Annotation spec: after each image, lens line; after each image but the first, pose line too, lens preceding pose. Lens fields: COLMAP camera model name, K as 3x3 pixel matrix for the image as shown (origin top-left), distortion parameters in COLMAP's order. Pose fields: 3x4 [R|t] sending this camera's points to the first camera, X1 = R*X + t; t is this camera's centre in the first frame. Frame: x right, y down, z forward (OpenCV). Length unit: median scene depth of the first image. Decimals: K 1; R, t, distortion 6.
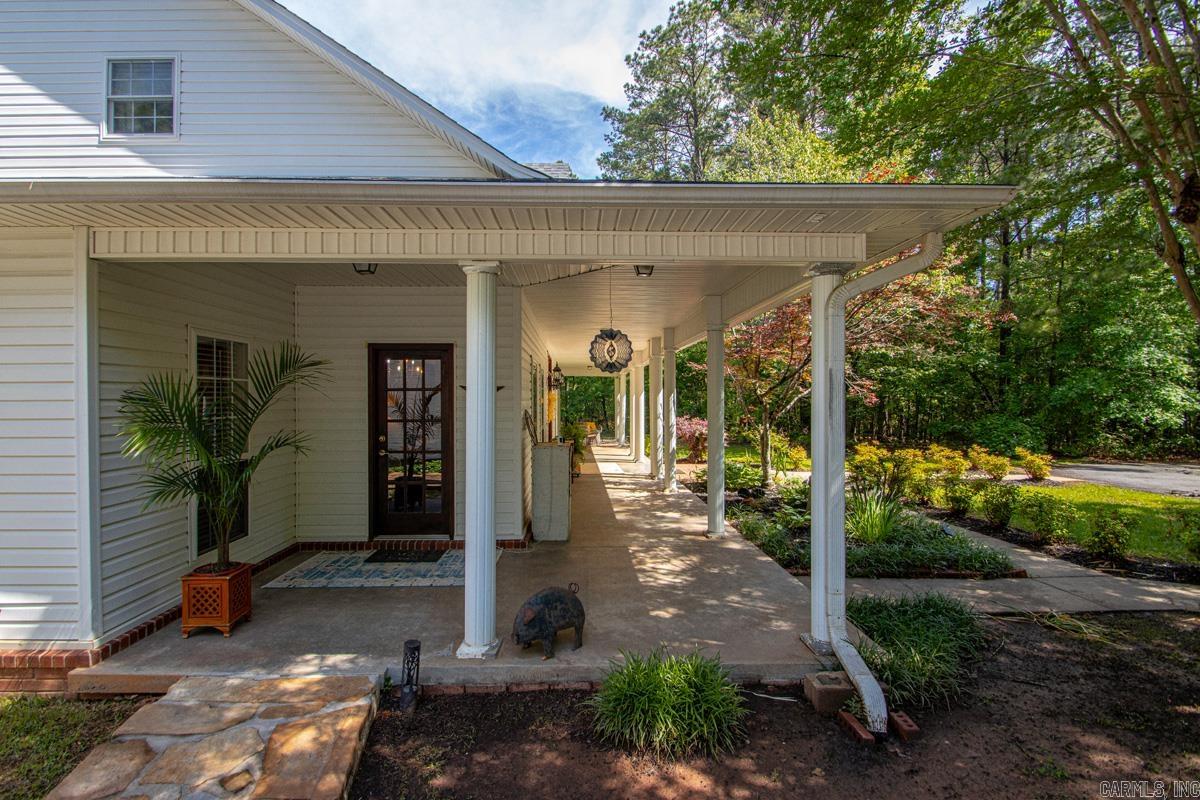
lens RADIAL K [[564.0, 0, 567.6], [0, 564.0, 394.4], [0, 0, 1]] dist [0.008294, -0.010427]
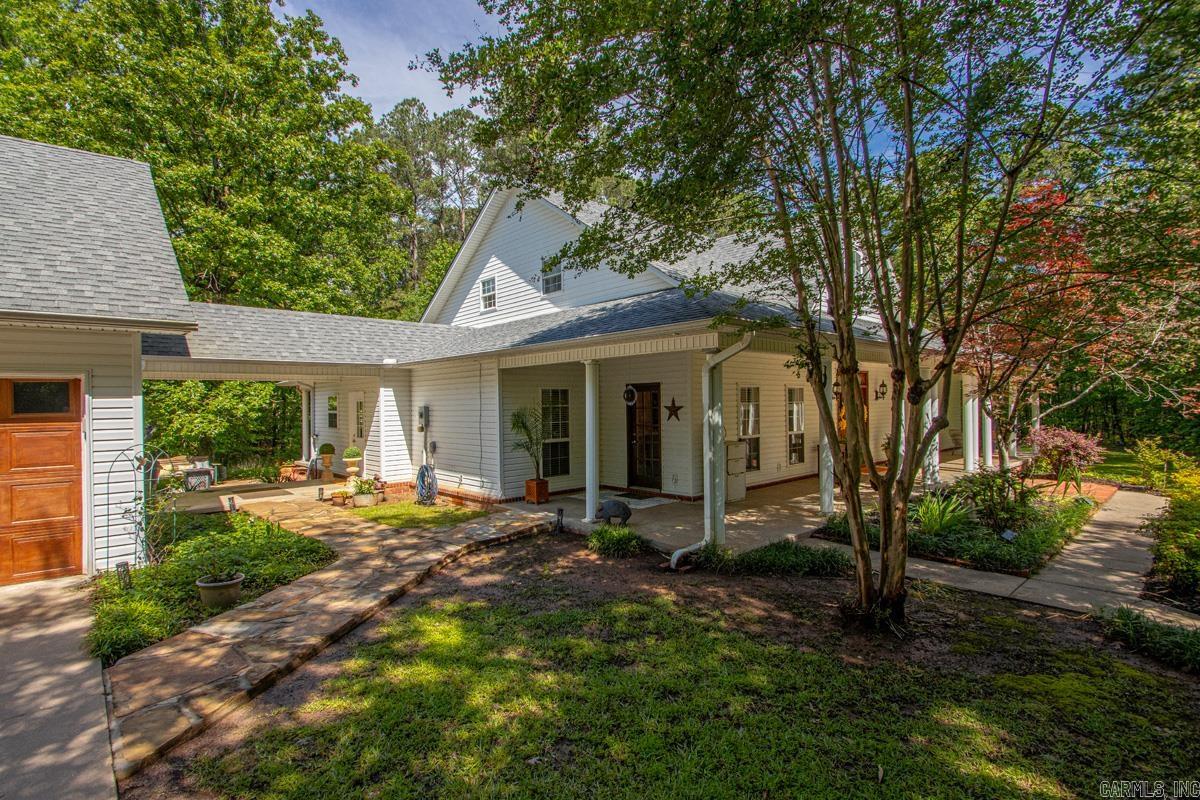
lens RADIAL K [[564.0, 0, 591.6], [0, 564.0, 405.9], [0, 0, 1]] dist [0.008294, -0.010427]
pose [[0.675970, -0.000807, -0.736928, 1.156006], [0.012492, 0.999868, 0.010364, -0.052025], [0.736823, -0.016211, 0.675891, -0.452989]]
